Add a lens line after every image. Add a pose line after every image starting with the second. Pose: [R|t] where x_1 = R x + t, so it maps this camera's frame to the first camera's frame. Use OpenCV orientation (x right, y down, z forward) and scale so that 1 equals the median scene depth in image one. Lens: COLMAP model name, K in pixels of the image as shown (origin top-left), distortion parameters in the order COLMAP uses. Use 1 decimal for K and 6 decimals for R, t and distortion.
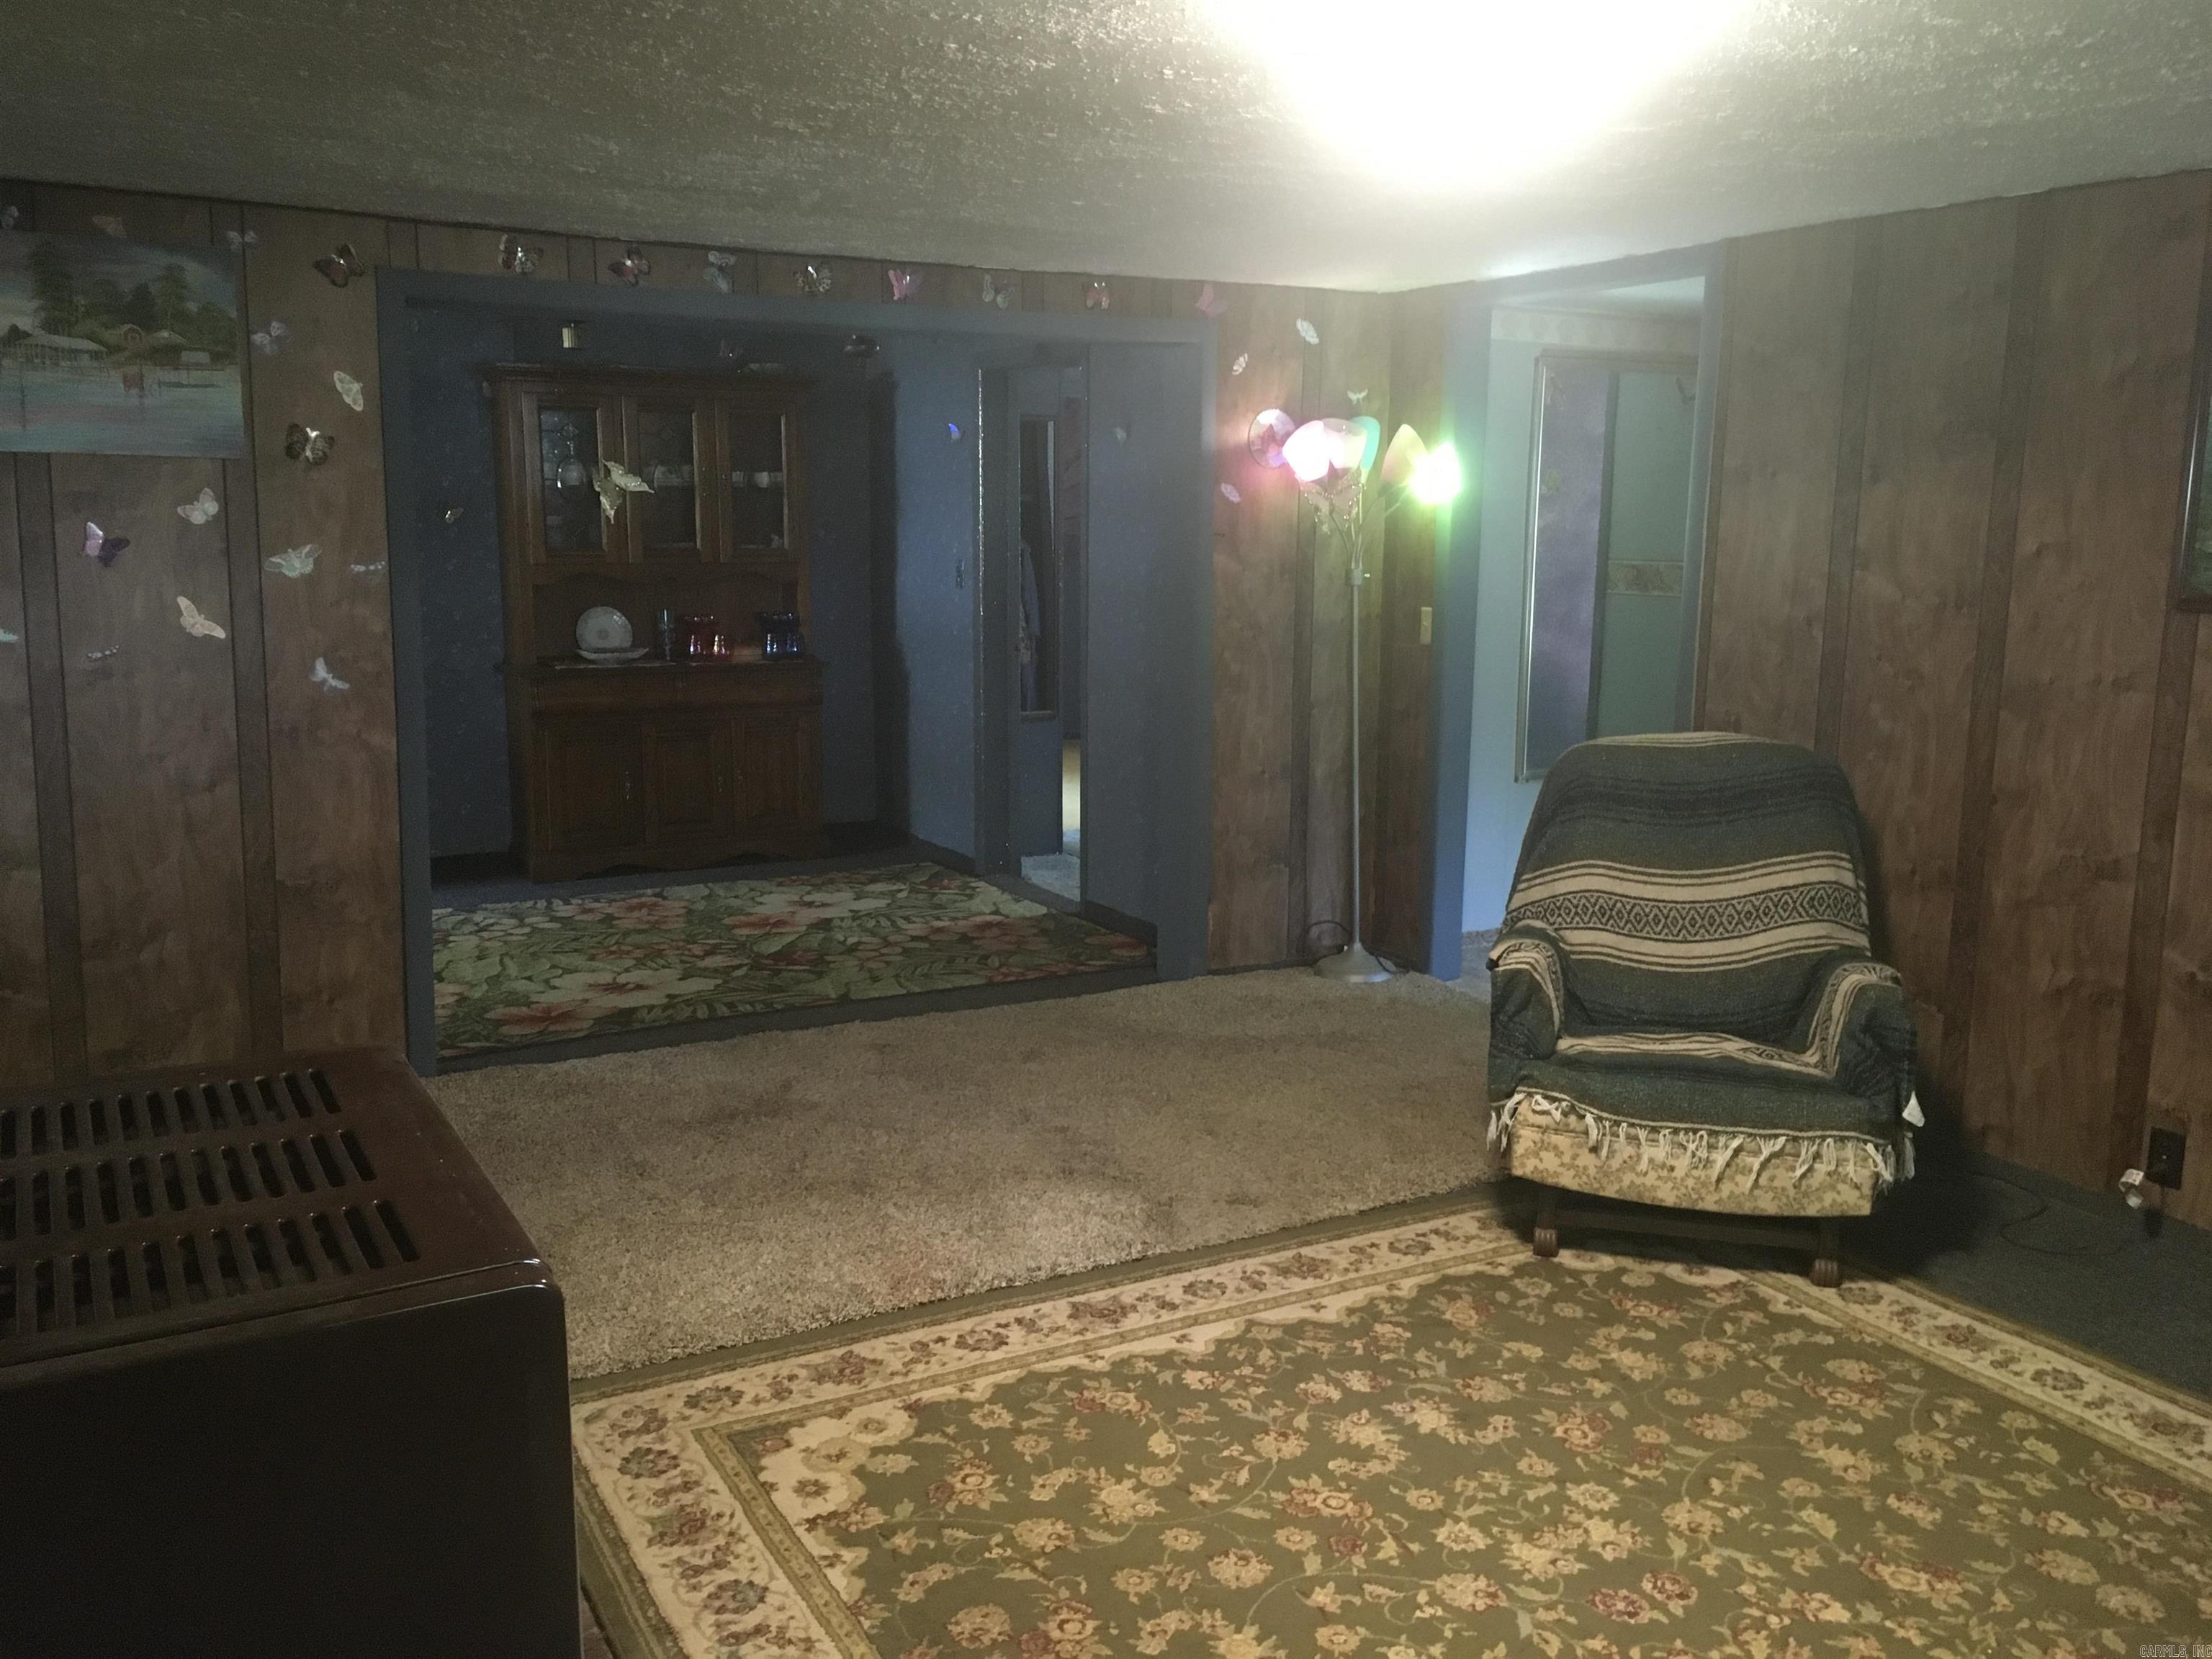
lens RADIAL K [[1883.7, 0, 1106.0], [0, 1883.7, 829.5], [0, 0, 1]] dist [-0.000531, -0.000699]
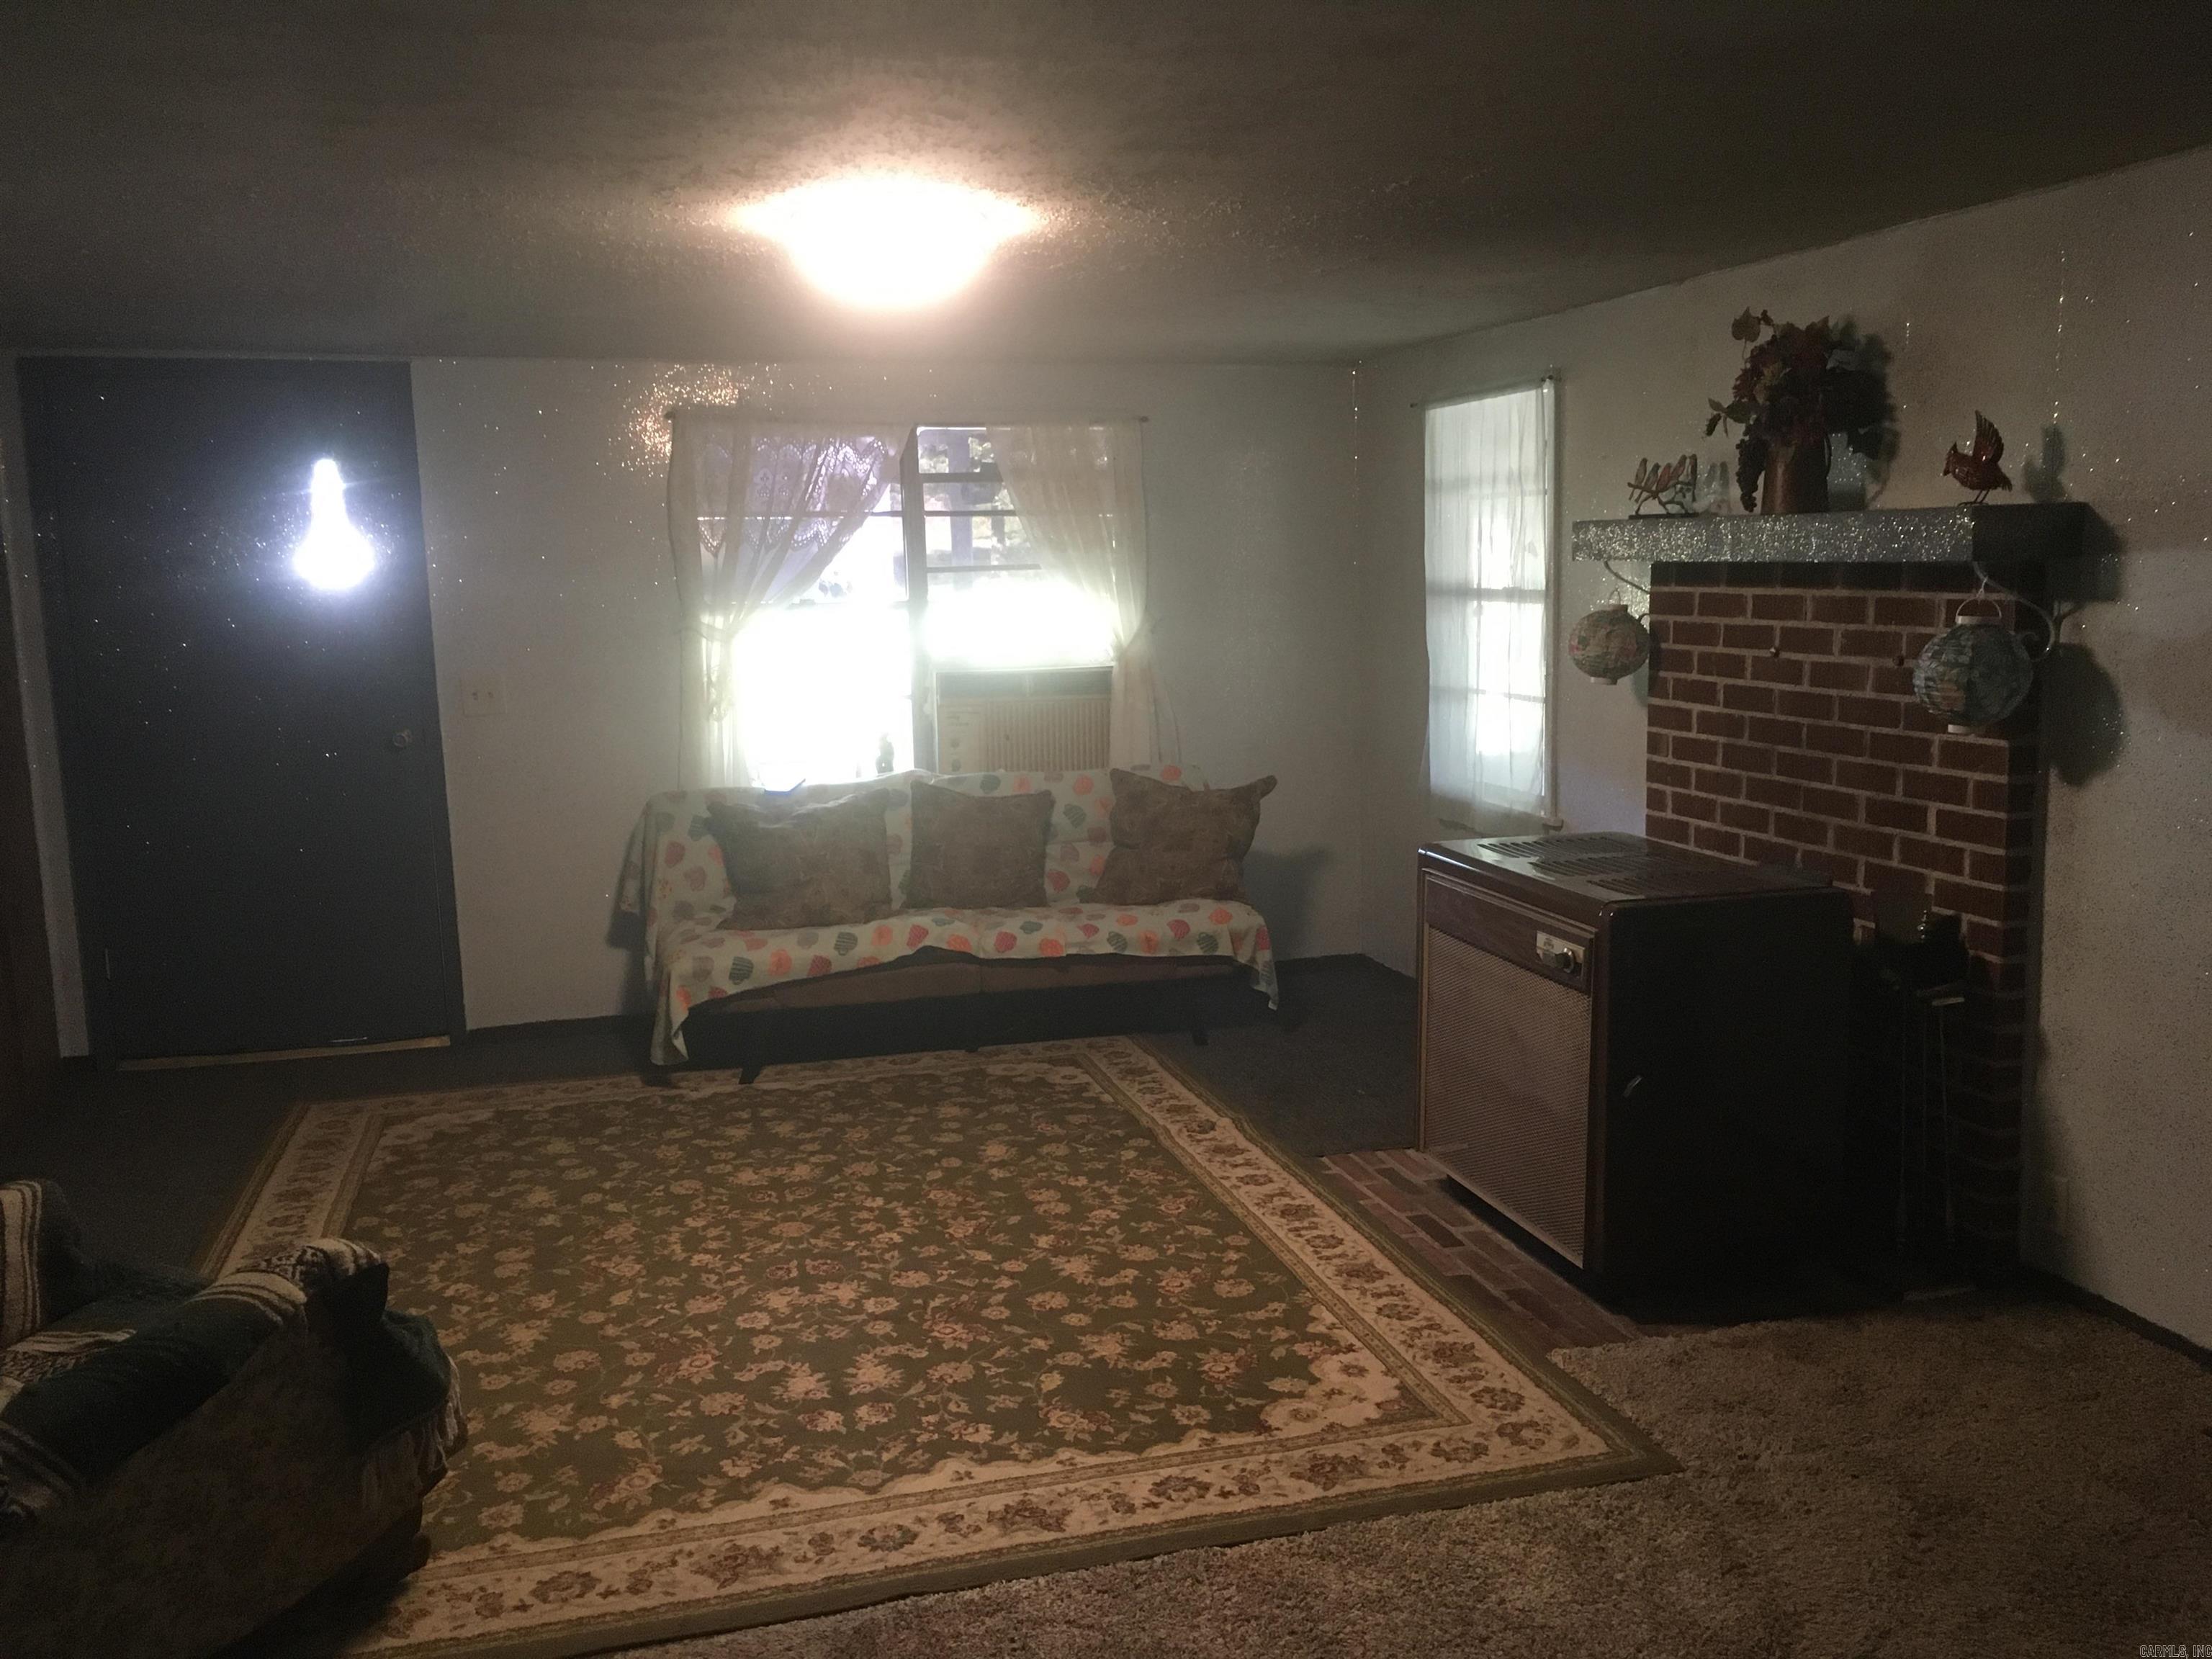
lens RADIAL K [[1883.7, 0, 1106.0], [0, 1883.7, 829.5], [0, 0, 1]] dist [-0.000531, -0.000699]
pose [[-0.973390, -0.023296, 0.227967, -0.253453], [0.050467, 0.948601, 0.312426, -0.343714], [-0.223528, 0.315617, -0.922183, 1.920448]]
